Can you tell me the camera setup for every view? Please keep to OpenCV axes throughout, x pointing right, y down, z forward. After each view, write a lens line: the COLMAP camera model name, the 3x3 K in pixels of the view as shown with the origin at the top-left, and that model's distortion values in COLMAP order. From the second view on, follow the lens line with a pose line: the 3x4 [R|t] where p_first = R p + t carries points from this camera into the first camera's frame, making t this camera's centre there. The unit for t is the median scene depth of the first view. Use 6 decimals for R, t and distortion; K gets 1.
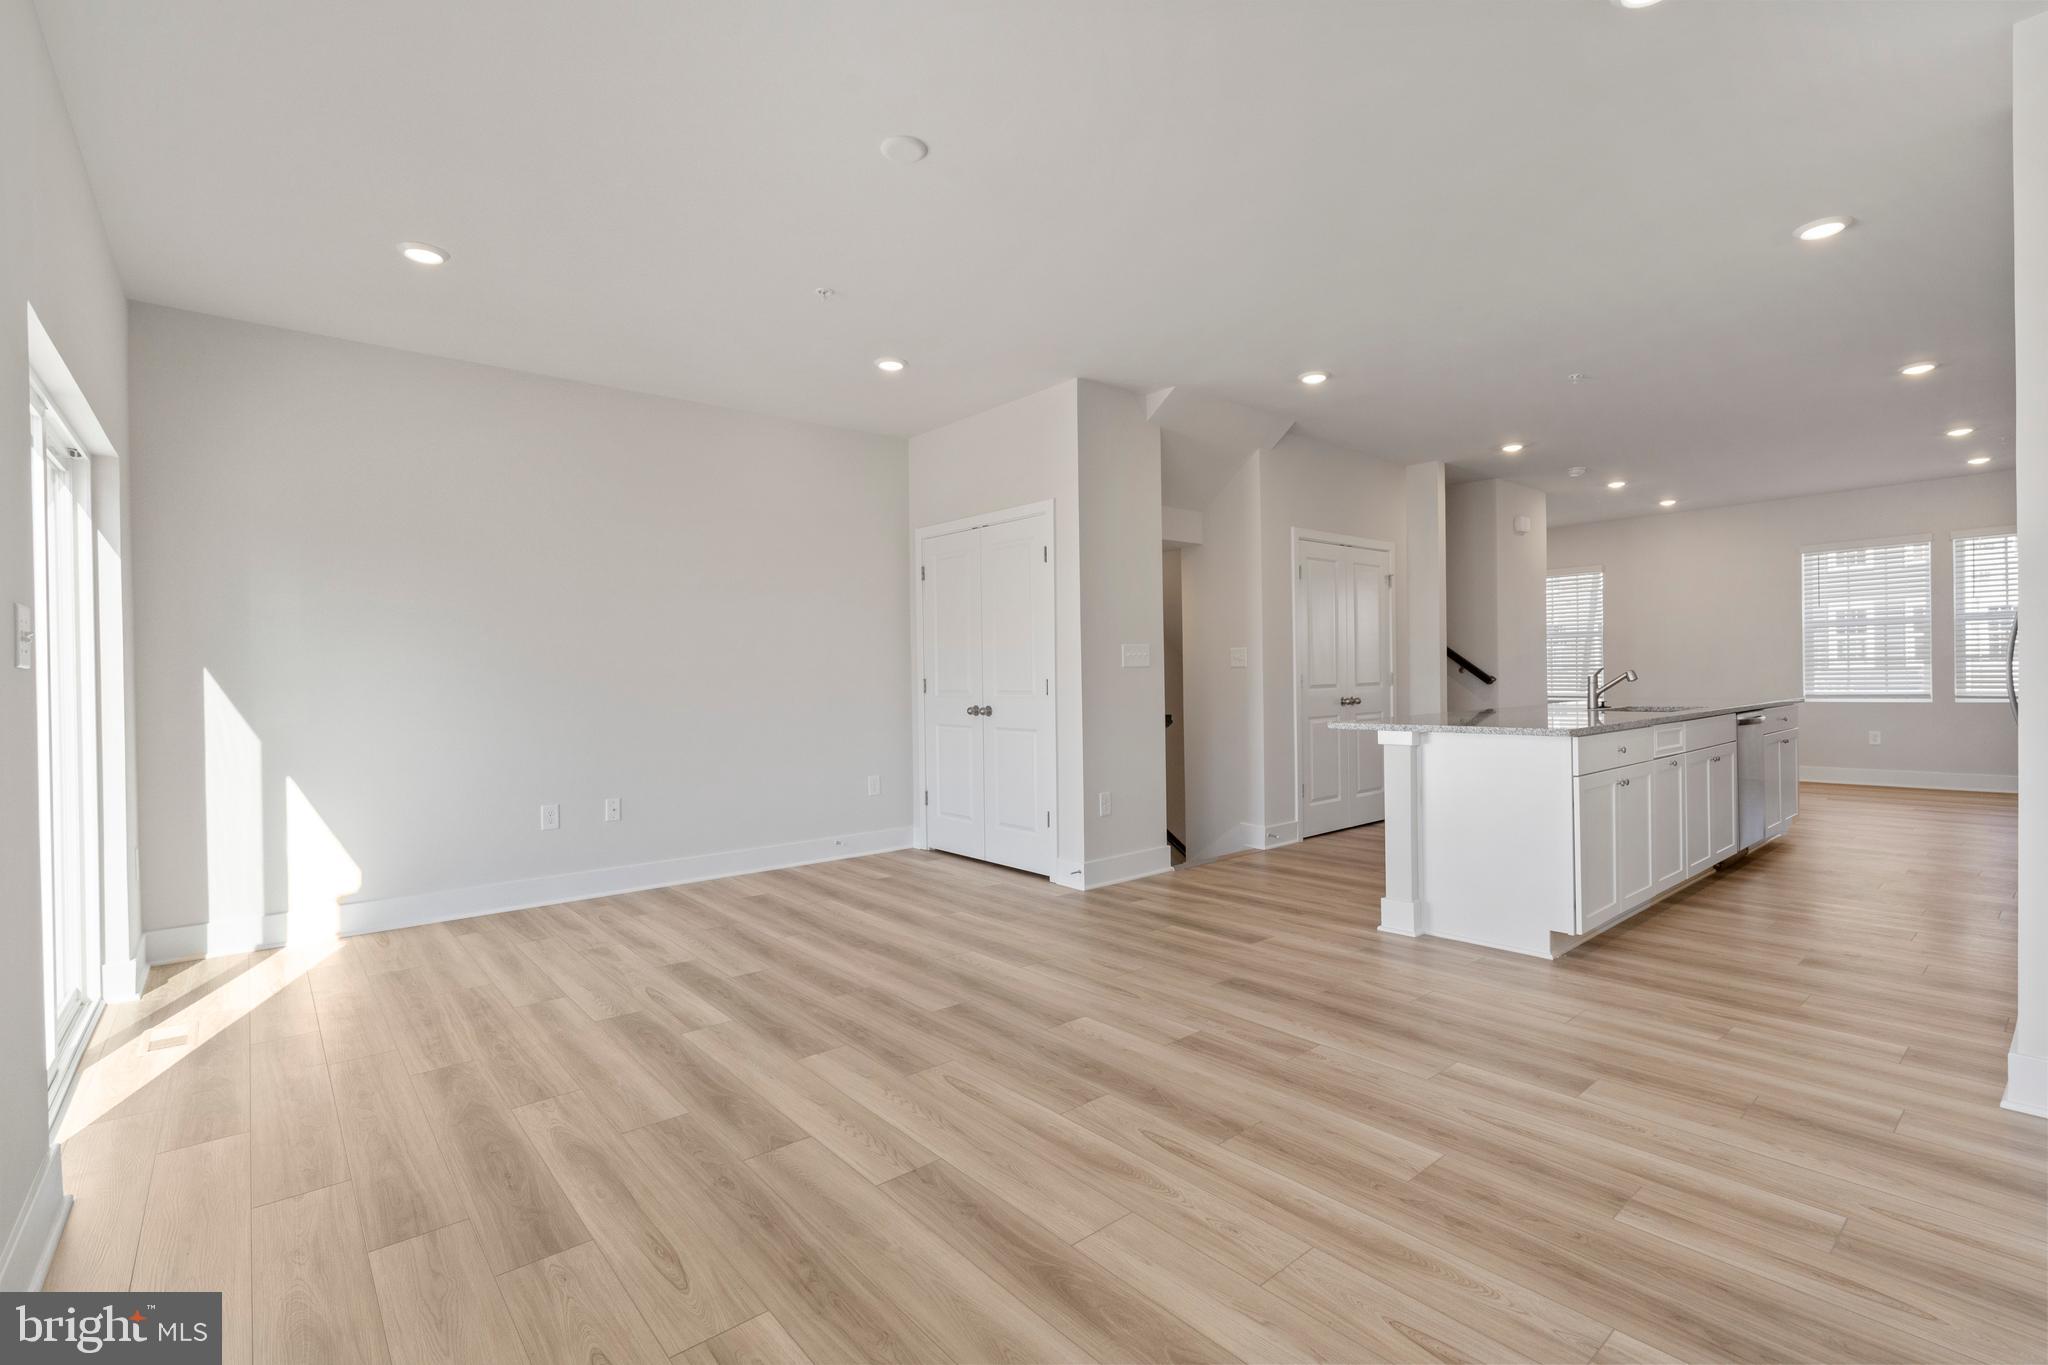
lens RADIAL K [[929.9, 0, 1018.3], [0, 929.9, 680.6], [0, 0, 1]] dist [-0.005622, 0.001467]
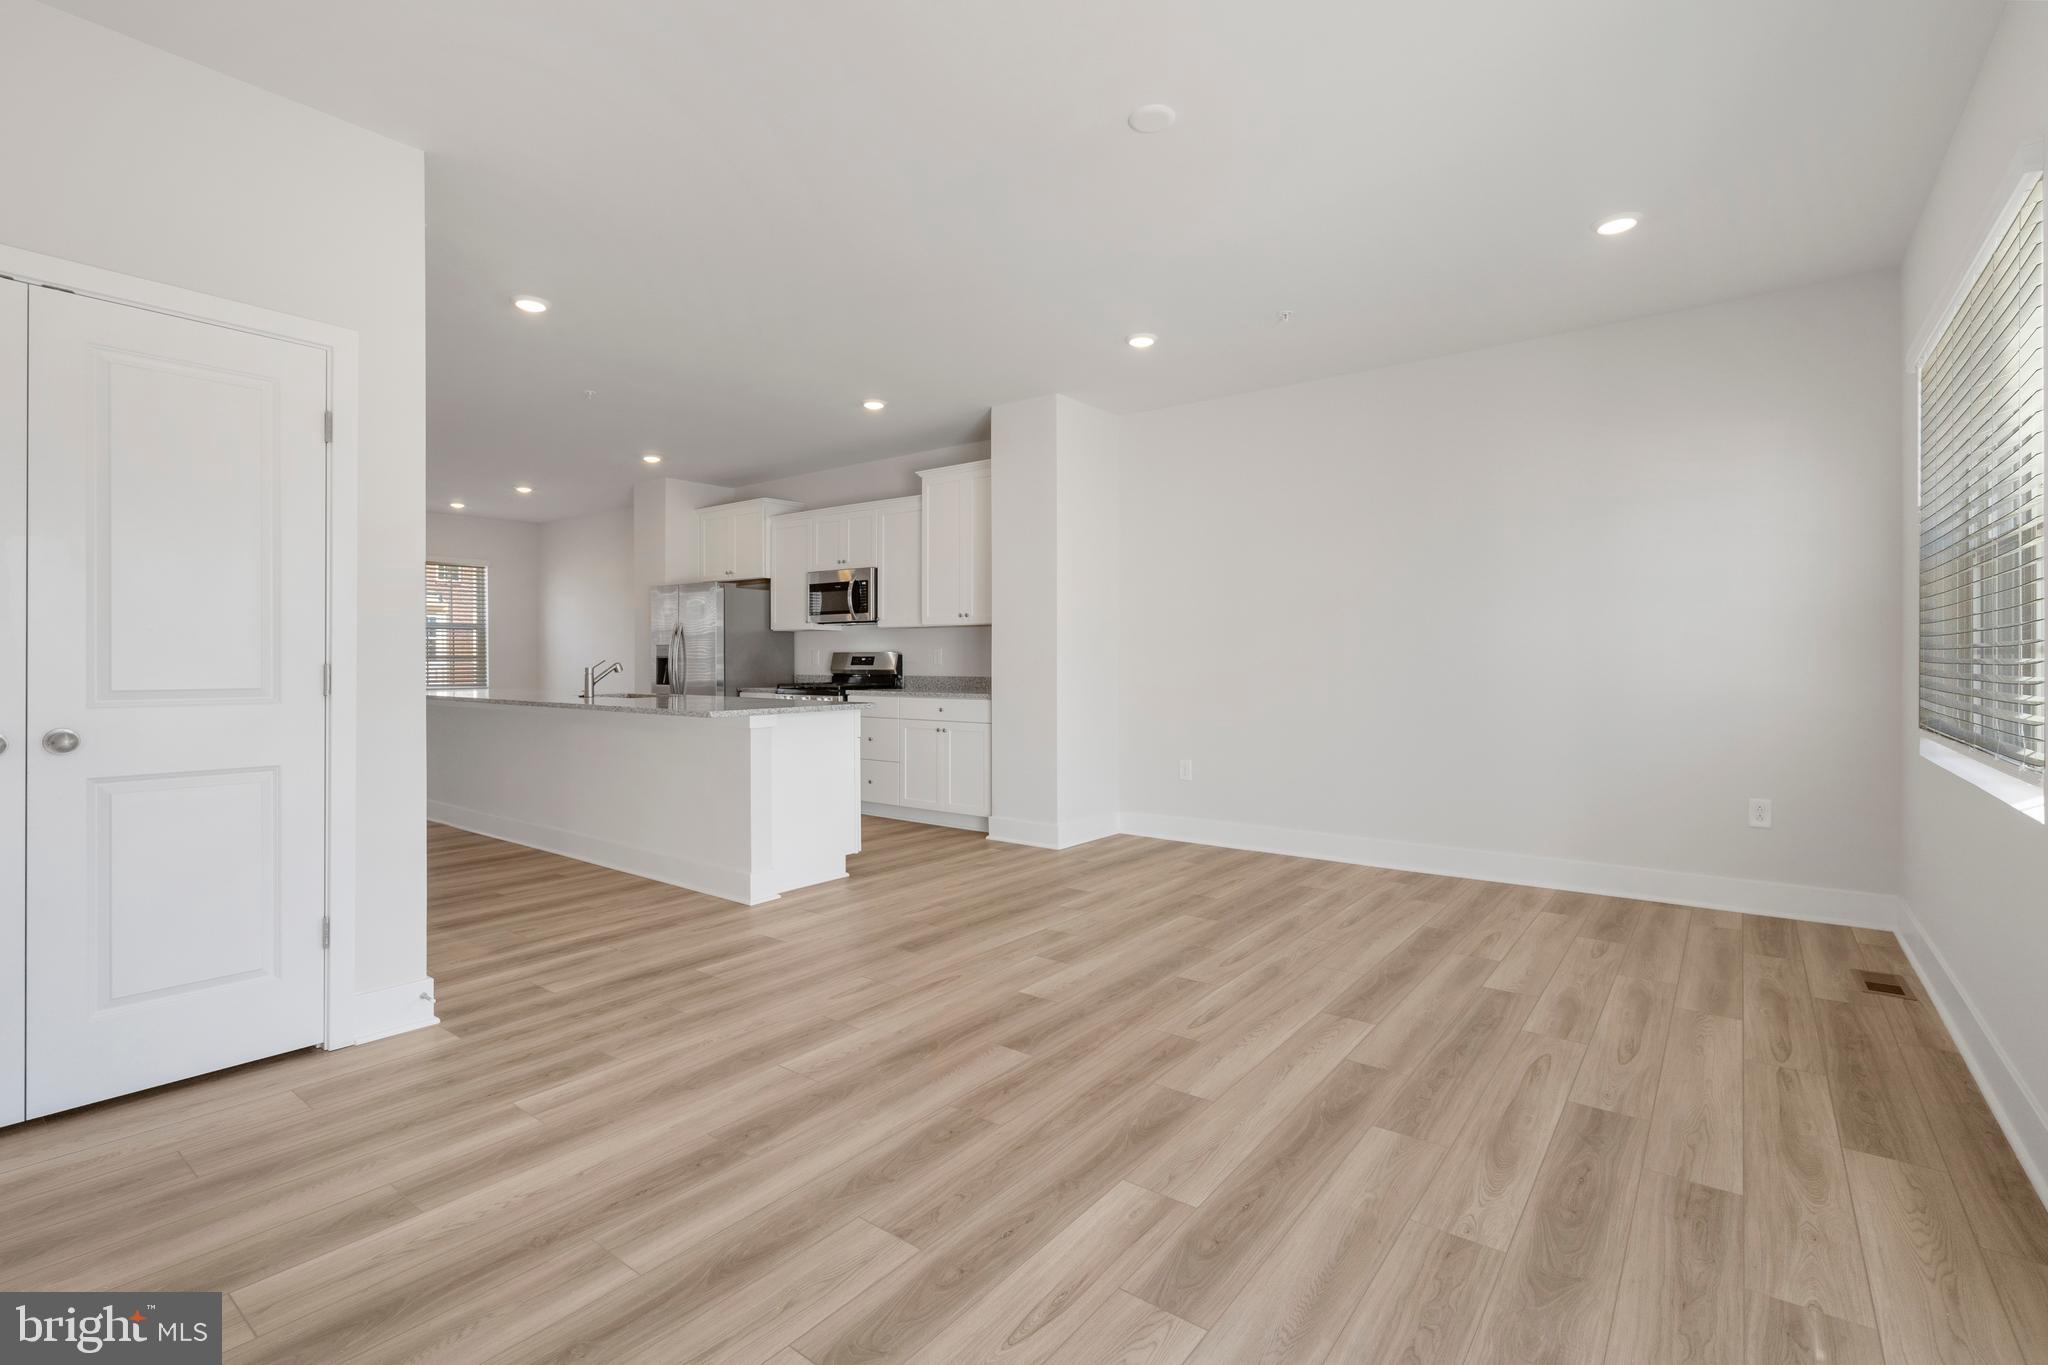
lens RADIAL K [[929.9, 0, 1024.4], [0, 929.9, 667.0], [0, 0, 1]] dist [-0.005622, 0.001467]
pose [[-0.217899, 0.010347, 0.975916, -0.983550], [0.007765, 0.999931, -0.008867, 0.013073], [-0.975940, 0.005646, -0.217965, 1.277534]]
